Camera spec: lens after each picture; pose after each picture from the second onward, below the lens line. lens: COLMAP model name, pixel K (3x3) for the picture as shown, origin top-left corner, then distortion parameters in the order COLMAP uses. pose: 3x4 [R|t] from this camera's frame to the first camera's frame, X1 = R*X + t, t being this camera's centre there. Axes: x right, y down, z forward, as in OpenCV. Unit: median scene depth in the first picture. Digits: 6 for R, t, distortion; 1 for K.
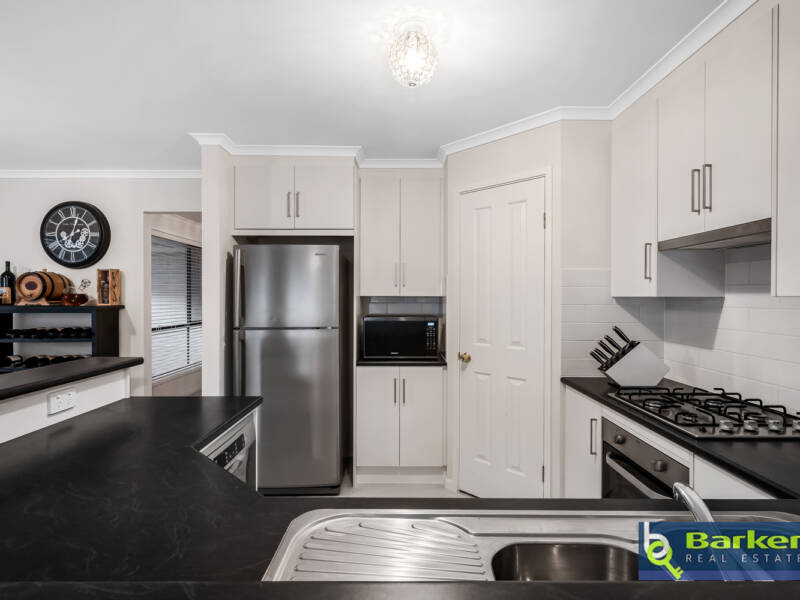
lens RADIAL K [[427.1, 0, 405.4], [0, 427.1, 301.7], [0, 0, 1]] dist [0.001137, 0.000111]
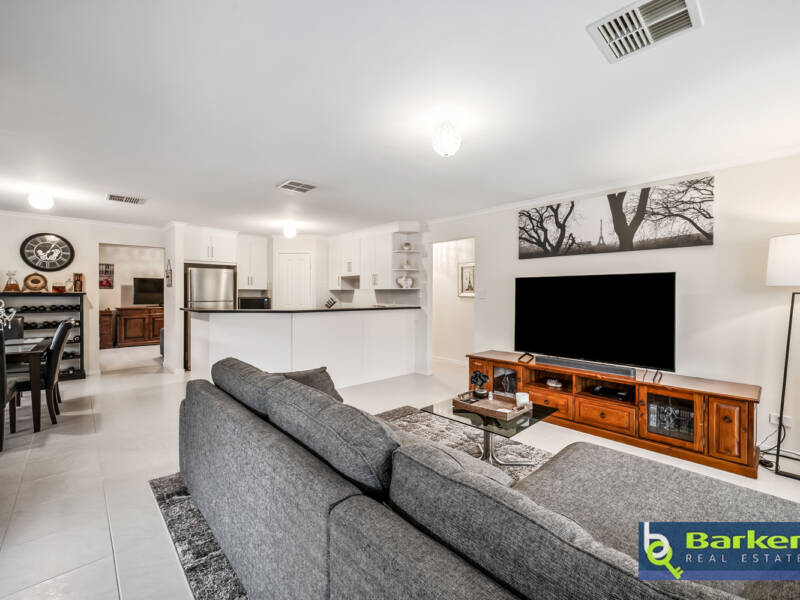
lens RADIAL K [[345.7, 0, 399.0], [0, 345.7, 297.2], [0, 0, 1]] dist [0.000328, -0.000239]
pose [[0.734904, -0.006971, 0.678135, -0.885747], [0.006283, 0.999974, 0.003470, 0.037305], [-0.678142, 0.001711, 0.734929, -1.286818]]
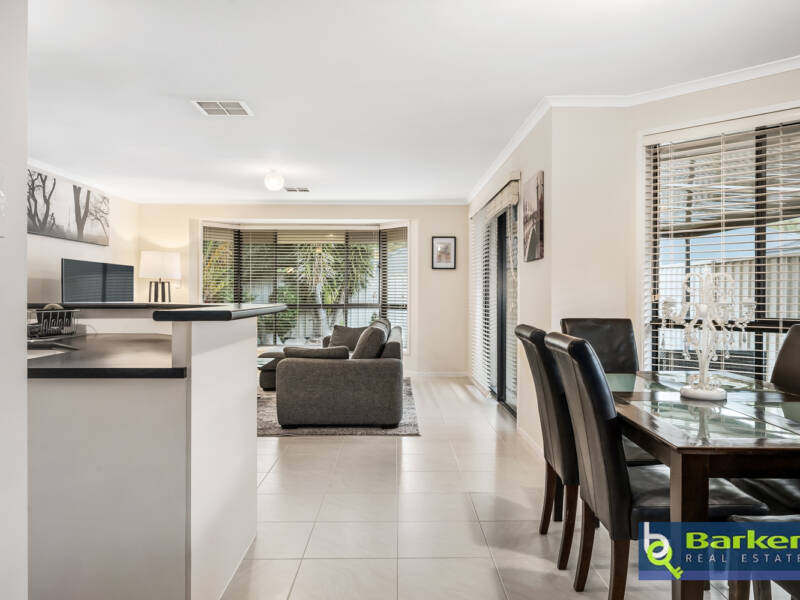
lens RADIAL K [[597.1, 0, 404.0], [0, 597.1, 292.4], [0, 0, 1]] dist [0.005020, -0.001223]
pose [[-0.999948, -0.005046, -0.008843, -0.707732], [-0.005109, 0.999961, 0.007187, 0.058323], [0.008807, 0.007232, -0.999935, 1.364086]]
